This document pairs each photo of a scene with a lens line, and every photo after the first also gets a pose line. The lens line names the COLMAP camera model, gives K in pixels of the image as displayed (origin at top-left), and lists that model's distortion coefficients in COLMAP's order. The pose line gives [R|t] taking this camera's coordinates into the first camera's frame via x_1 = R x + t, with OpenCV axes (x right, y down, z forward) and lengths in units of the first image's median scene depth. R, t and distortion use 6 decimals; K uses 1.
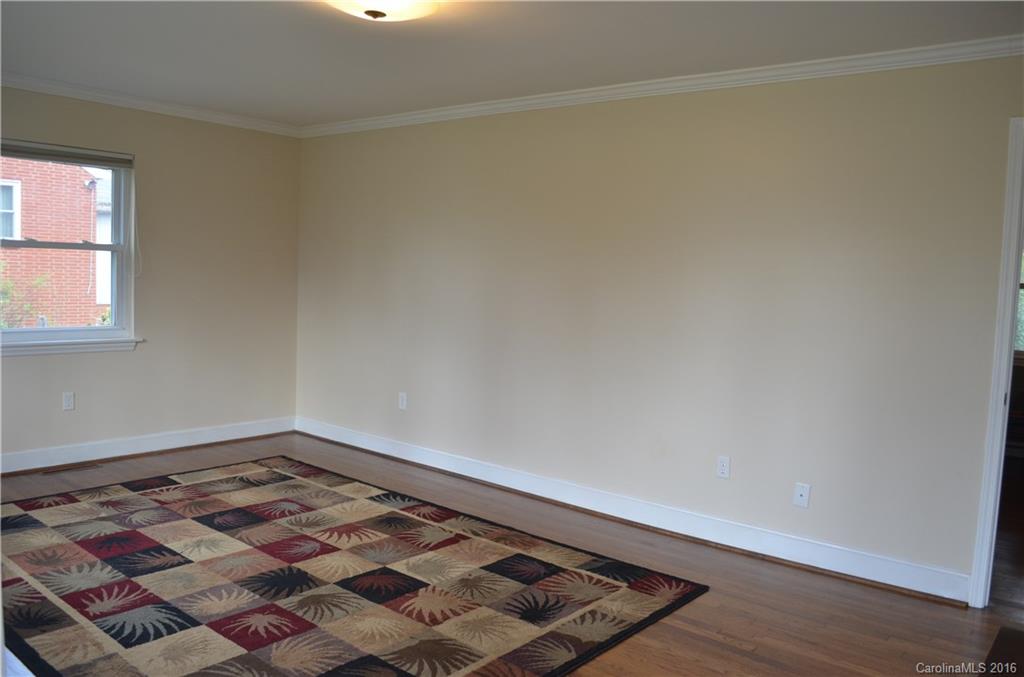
lens RADIAL K [[808.4, 0, 511.3], [0, 808.4, 340.2], [0, 0, 1]] dist [-0.072617, 0.003890]
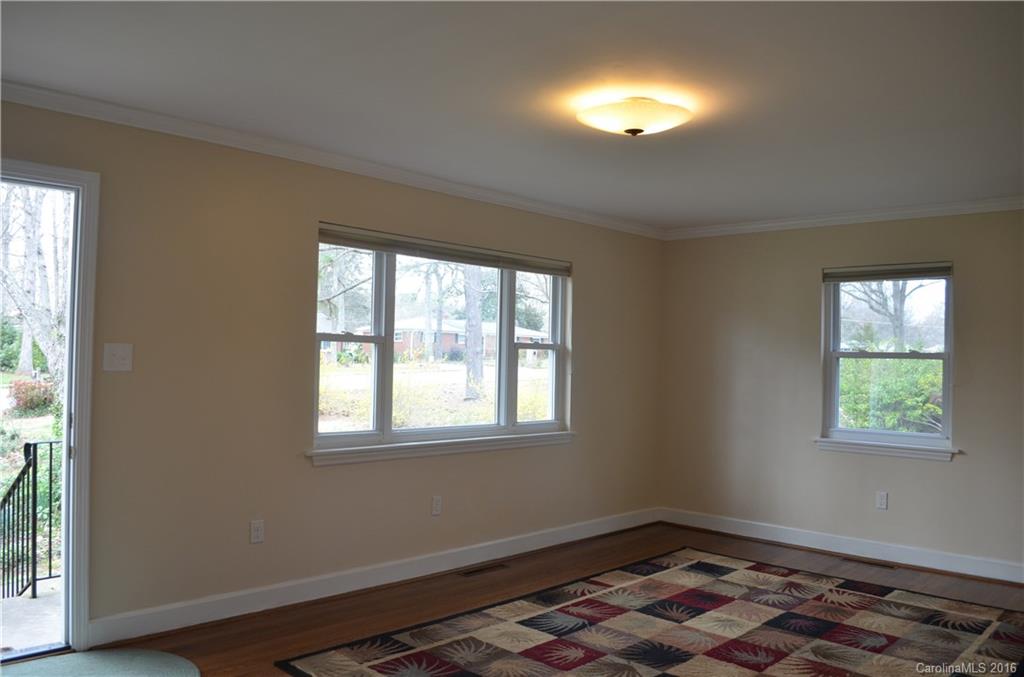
lens RADIAL K [[808.4, 0, 513.5], [0, 808.4, 340.4], [0, 0, 1]] dist [-0.072617, 0.003890]
pose [[-0.082759, -0.062289, -0.994621, 0.699611], [-0.104296, 0.993105, -0.053516, -0.035006], [0.991097, 0.099306, -0.088685, 0.726975]]
